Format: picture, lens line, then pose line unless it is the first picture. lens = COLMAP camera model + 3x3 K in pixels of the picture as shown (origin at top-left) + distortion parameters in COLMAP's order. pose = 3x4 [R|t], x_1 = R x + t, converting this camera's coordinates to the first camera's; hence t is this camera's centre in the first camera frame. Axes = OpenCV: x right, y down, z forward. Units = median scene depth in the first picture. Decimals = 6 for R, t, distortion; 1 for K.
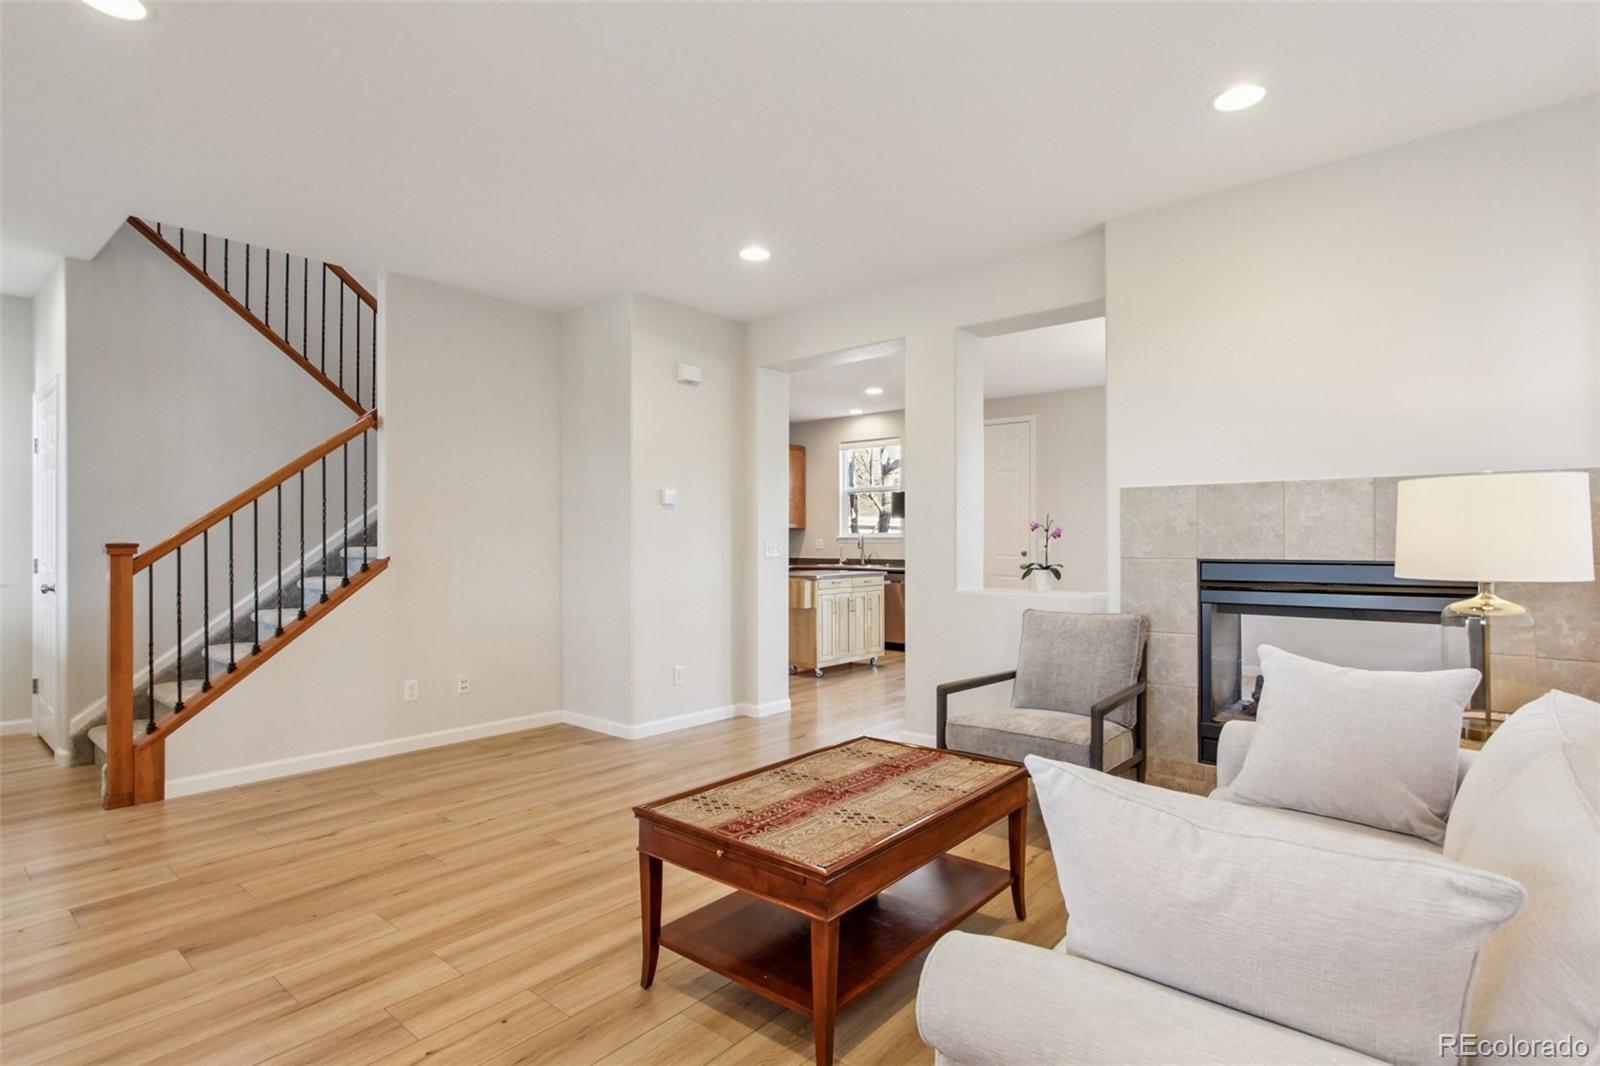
lens RADIAL K [[815.4, 0, 806.7], [0, 815.4, 521.9], [0, 0, 1]] dist [-0.025458, 0.004525]
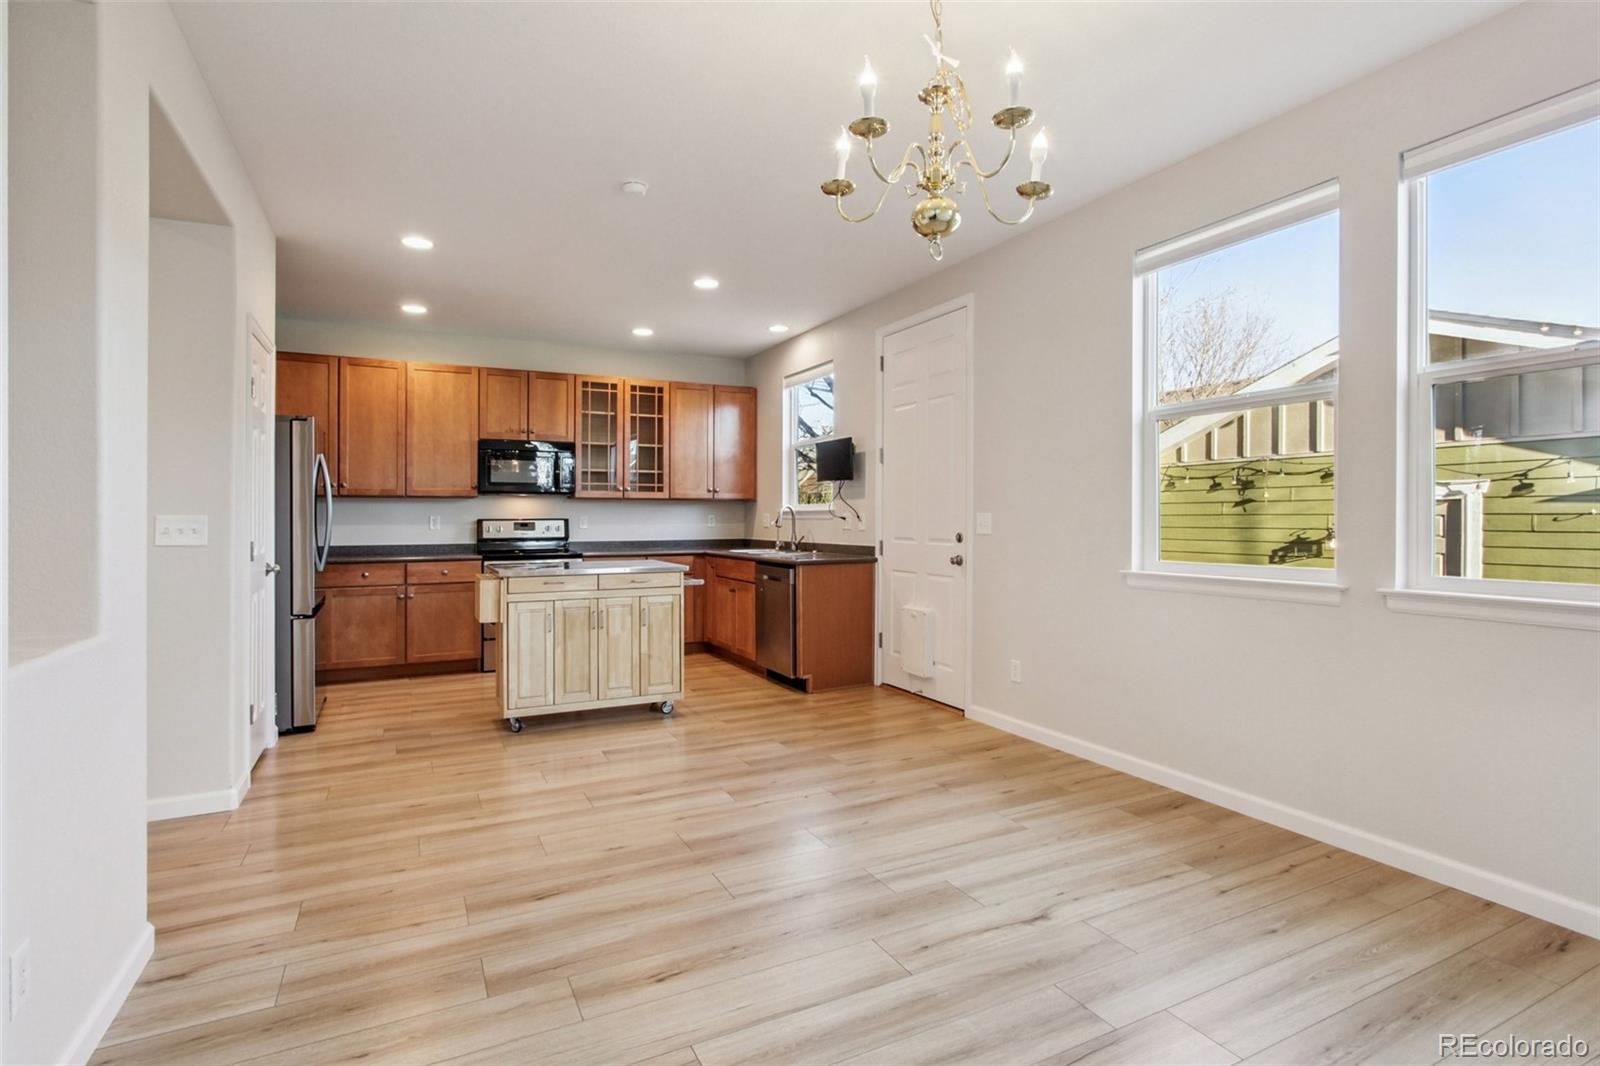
lens RADIAL K [[786.5, 0, 794.1], [0, 786.5, 507.0], [0, 0, 1]] dist [-0.019266, 0.011637]
pose [[0.913539, -0.007254, -0.406686, 0.418387], [0.012057, 0.999885, 0.009250, 0.011695], [0.406572, -0.013354, 0.913521, 0.479544]]
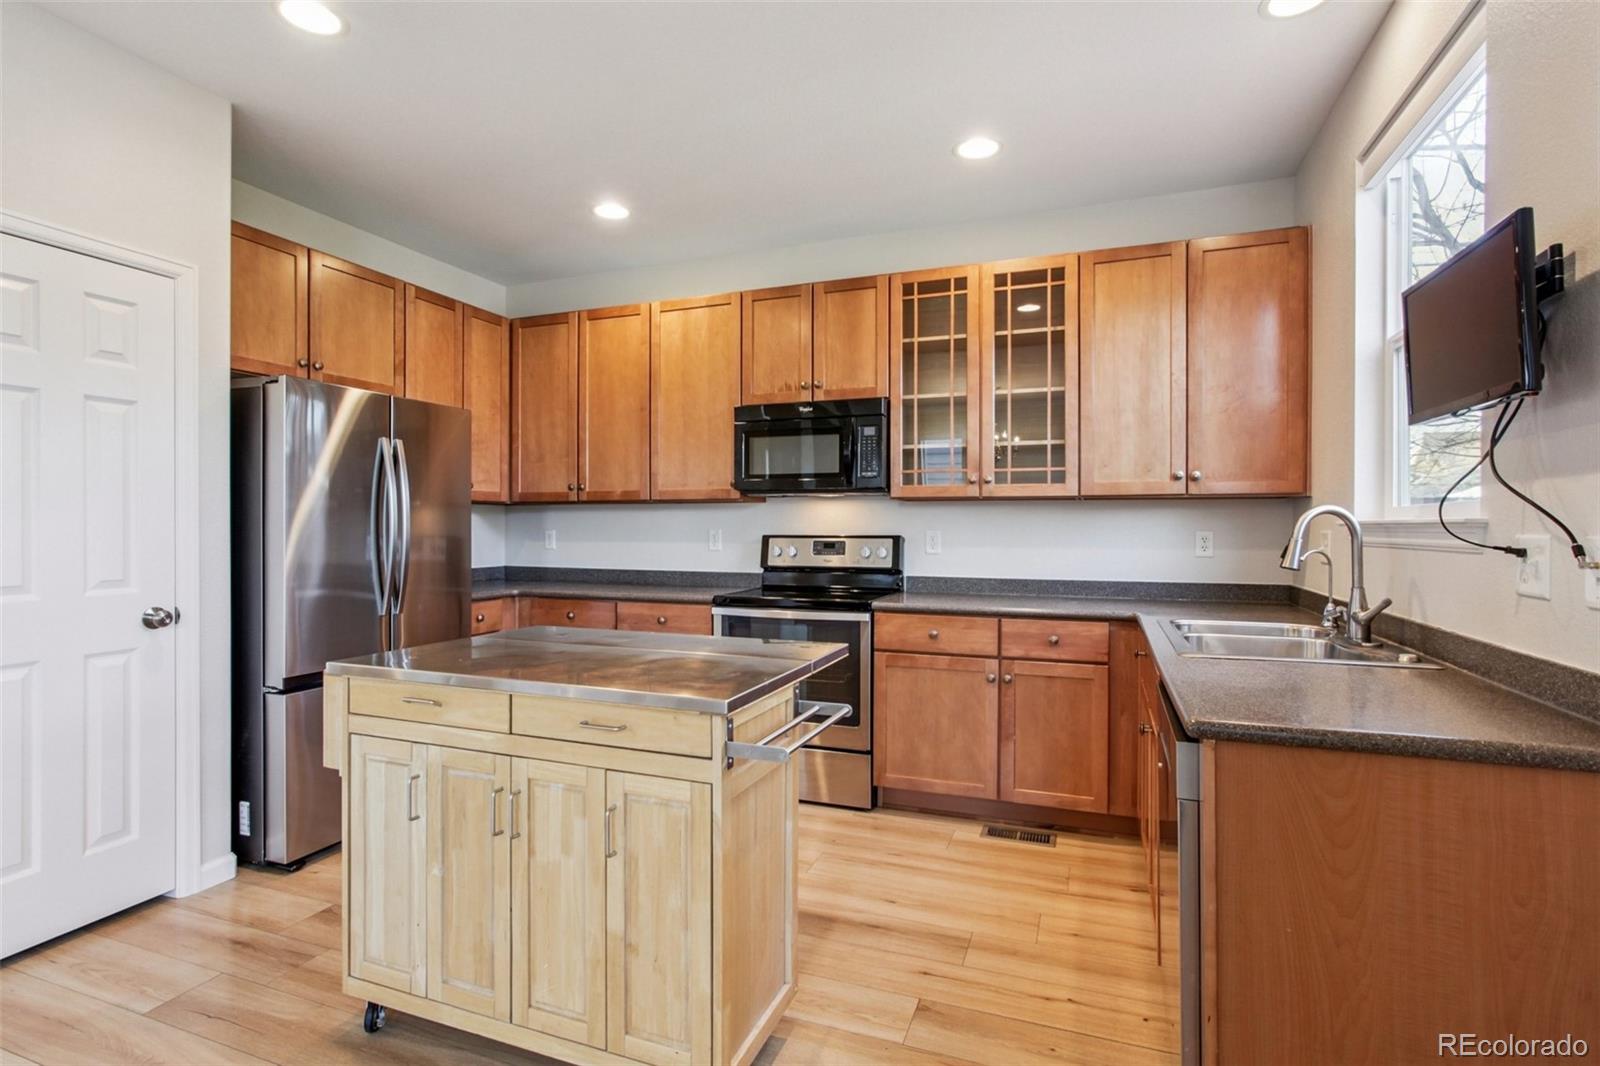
lens RADIAL K [[786.5, 0, 804.1], [0, 786.5, 520.2], [0, 0, 1]] dist [-0.019266, 0.011637]
pose [[0.316633, -0.006794, -0.948524, 0.284782], [0.020764, 0.999784, -0.000230, 0.018550], [0.948321, -0.019623, 0.316706, 0.955951]]
